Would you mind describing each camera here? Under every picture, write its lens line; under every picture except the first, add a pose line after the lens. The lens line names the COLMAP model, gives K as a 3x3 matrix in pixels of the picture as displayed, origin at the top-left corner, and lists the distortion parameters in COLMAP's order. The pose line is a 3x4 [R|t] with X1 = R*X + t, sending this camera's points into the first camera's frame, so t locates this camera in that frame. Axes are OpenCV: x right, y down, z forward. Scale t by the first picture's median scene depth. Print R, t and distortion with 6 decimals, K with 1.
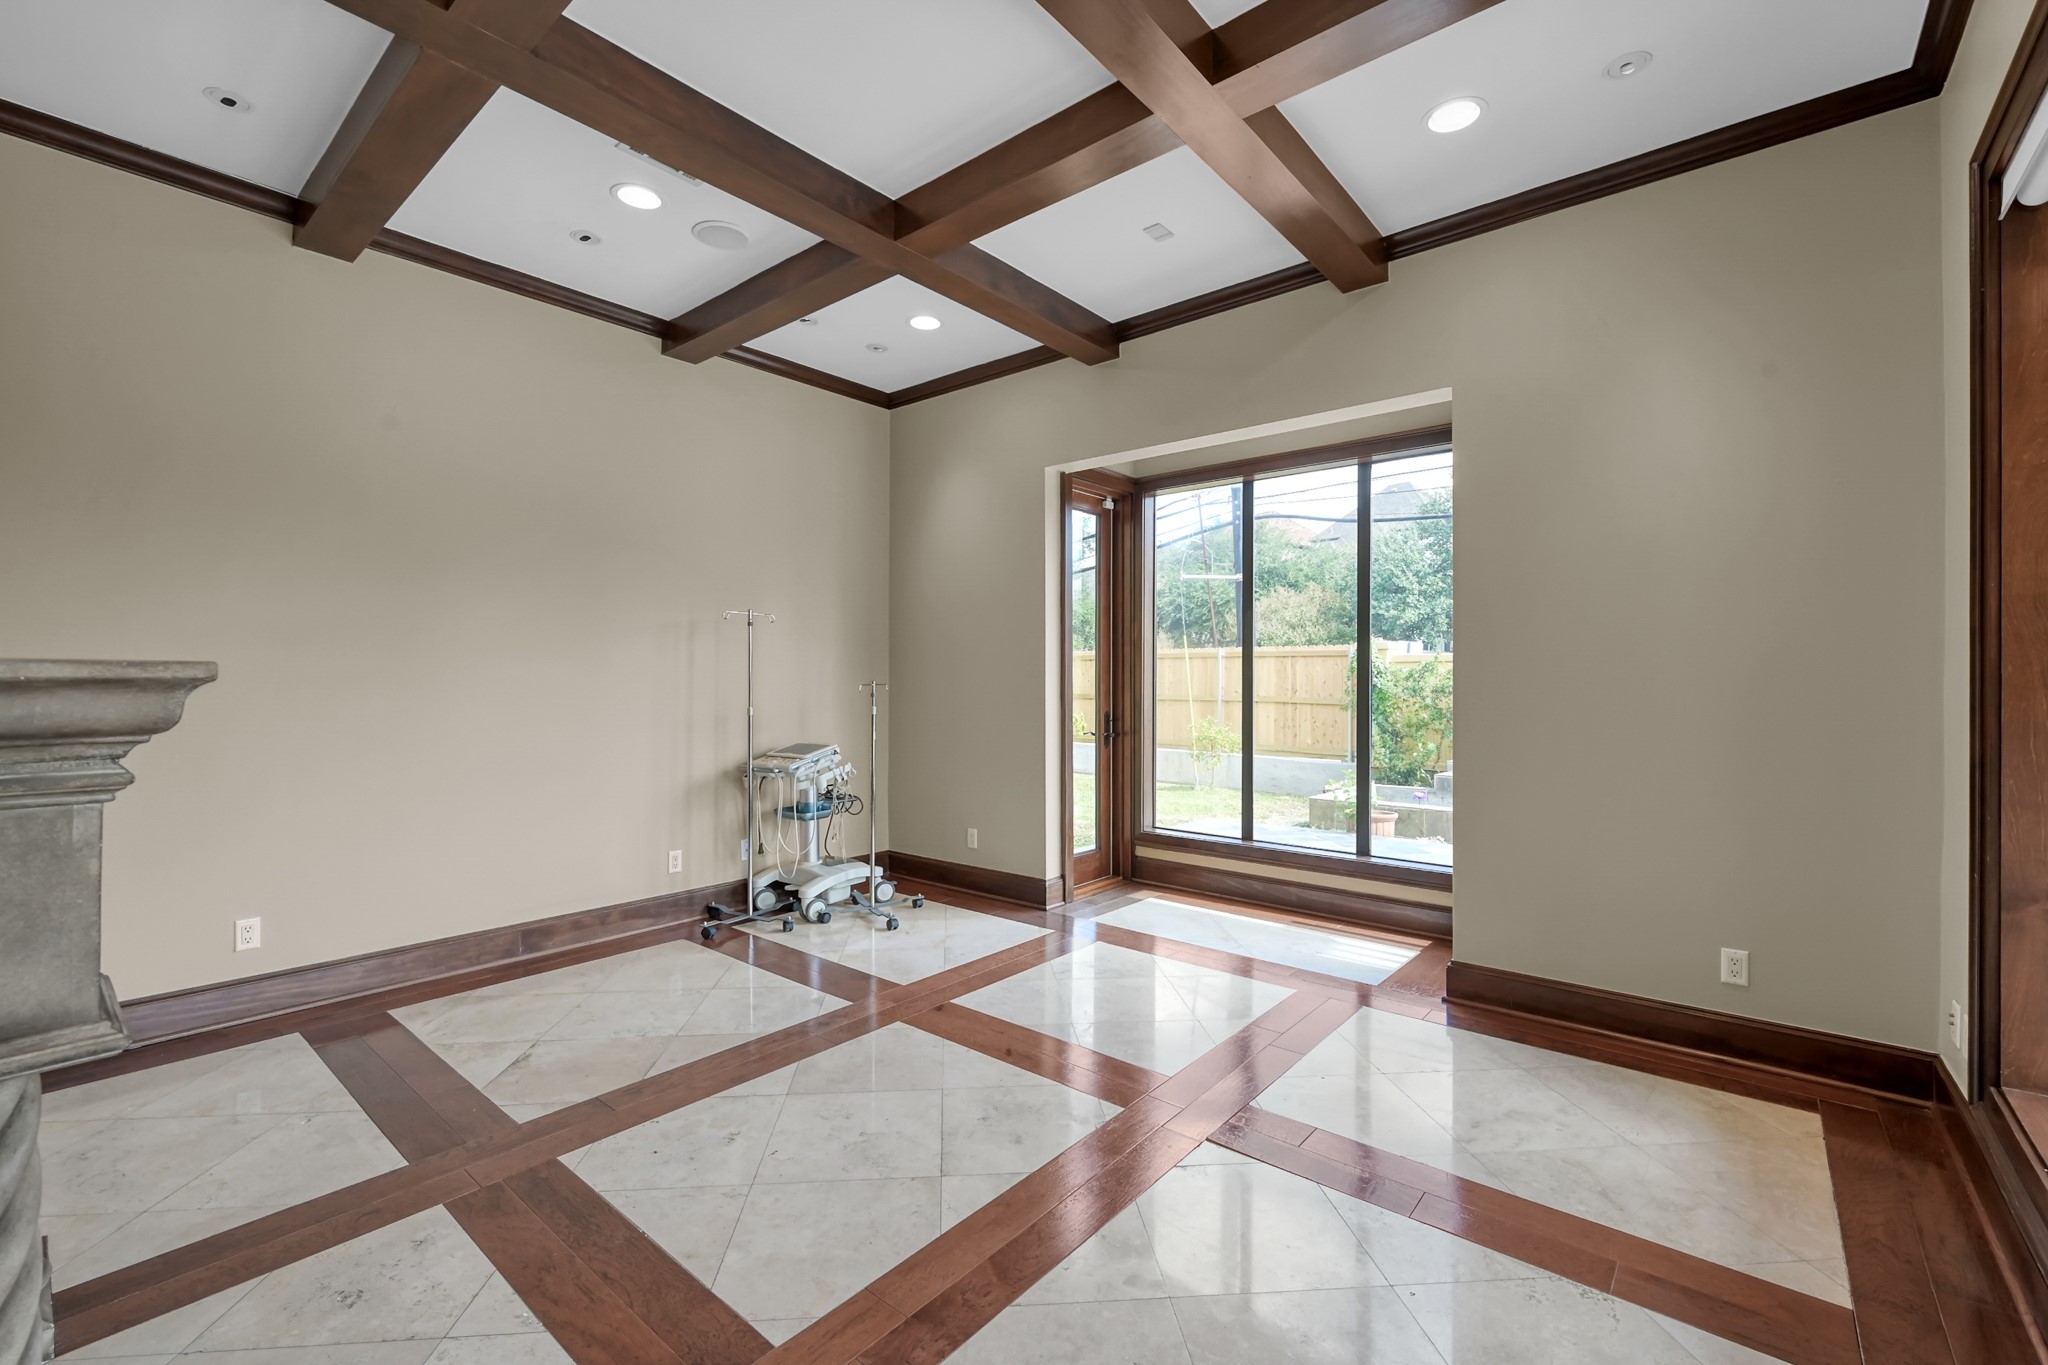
lens RADIAL K [[845.6, 0, 1041.3], [0, 845.6, 681.6], [0, 0, 1]] dist [-0.002827, 0.000350]
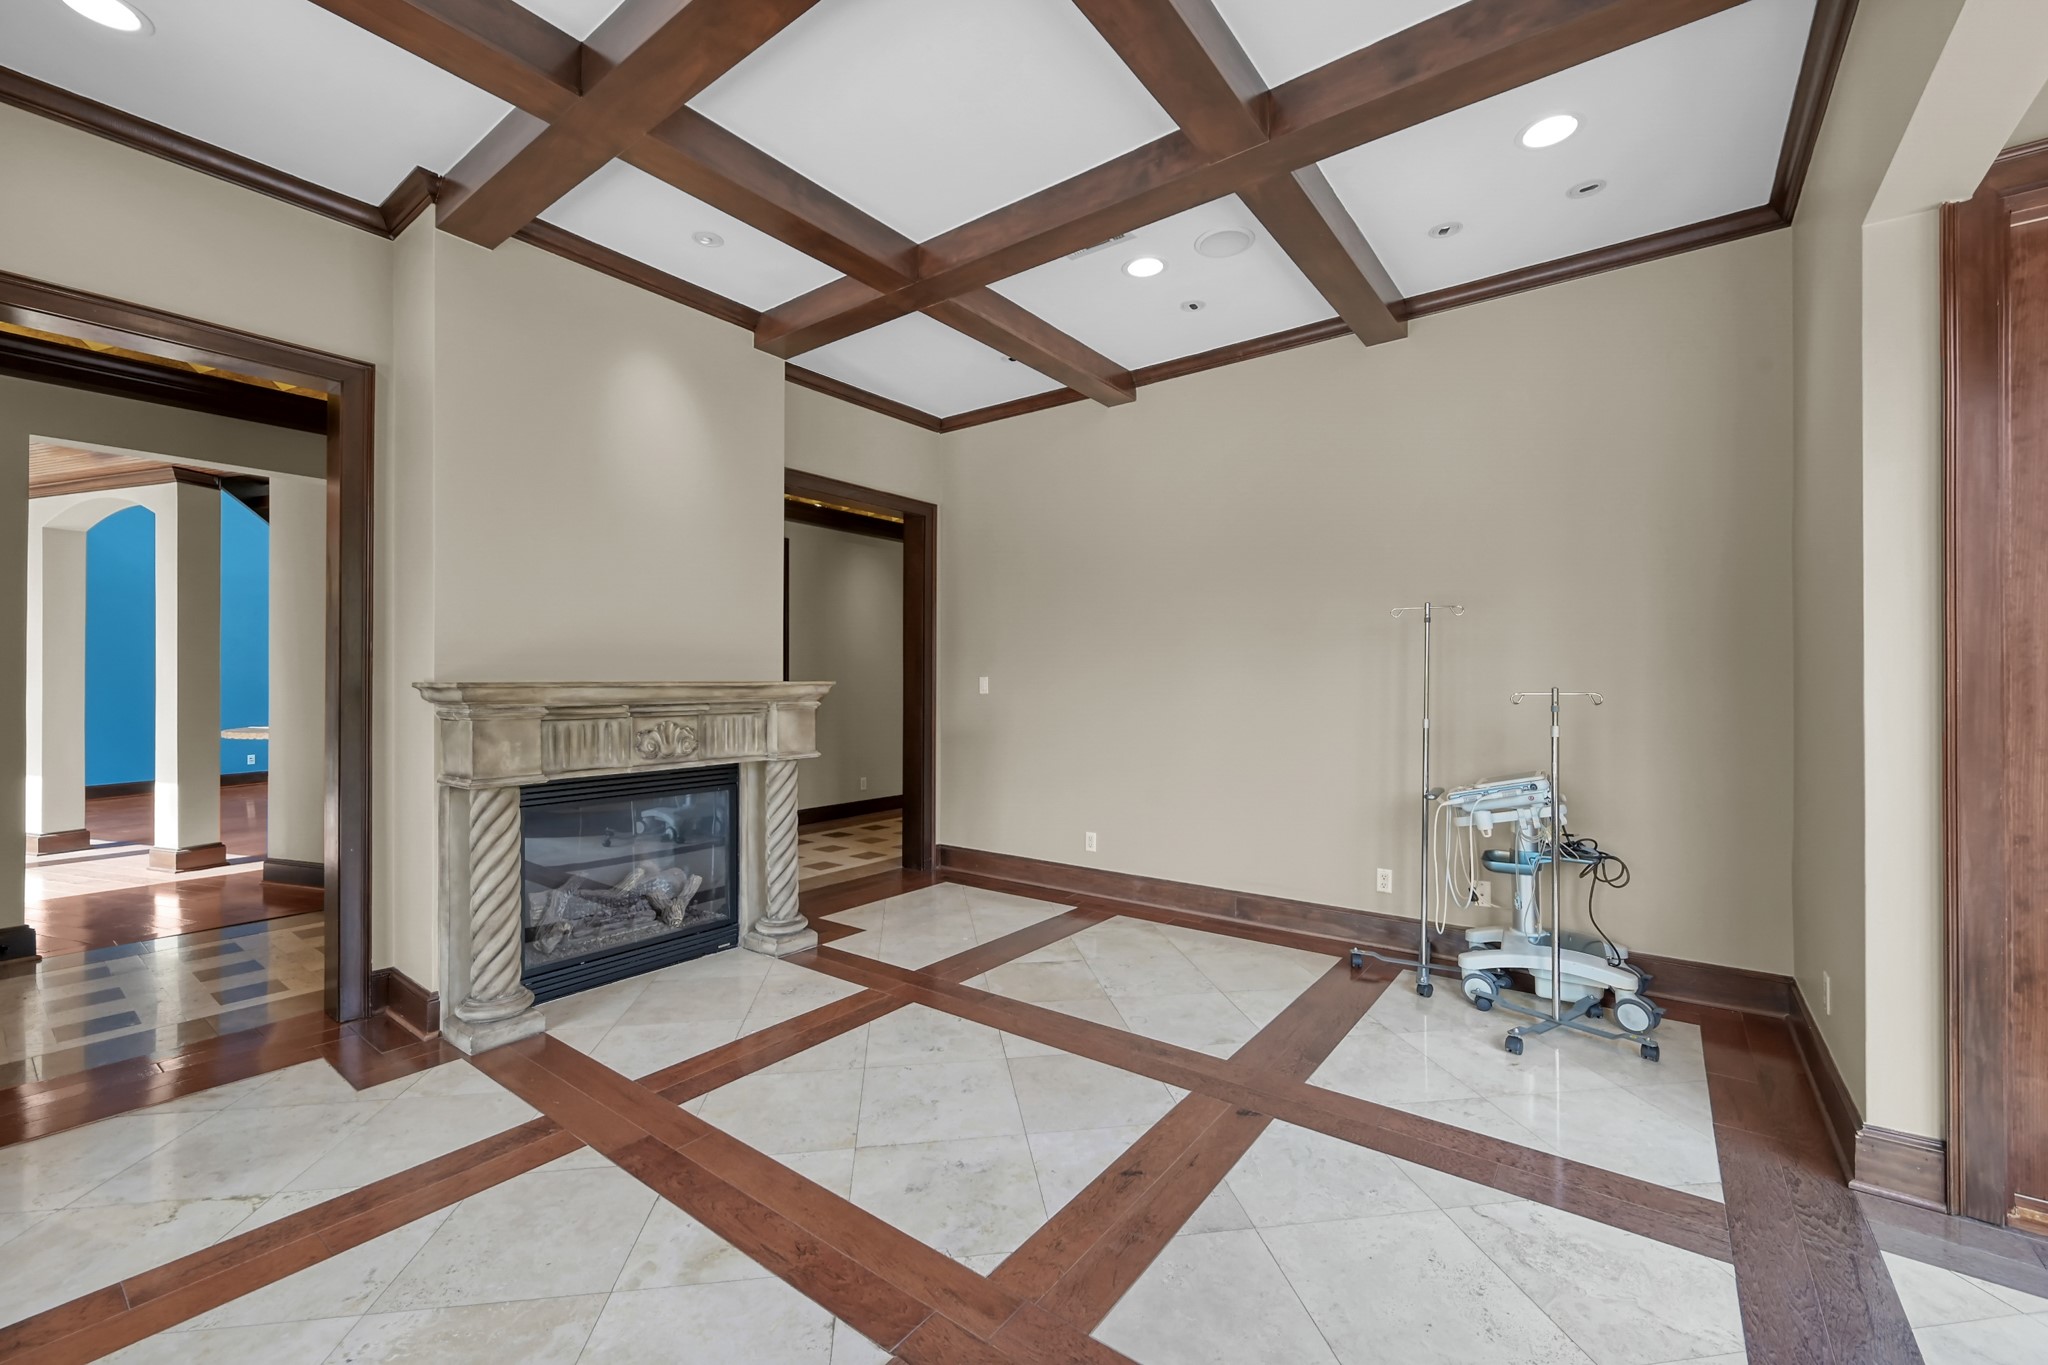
lens RADIAL K [[830.2, 0, 1039.7], [0, 830.2, 680.1], [0, 0, 1]] dist [0.000388, 0.000021]
pose [[0.058072, -0.005271, -0.998298, 0.616567], [-0.003153, 0.999980, -0.005463, -0.002887], [0.998307, 0.003465, 0.058055, 0.757777]]
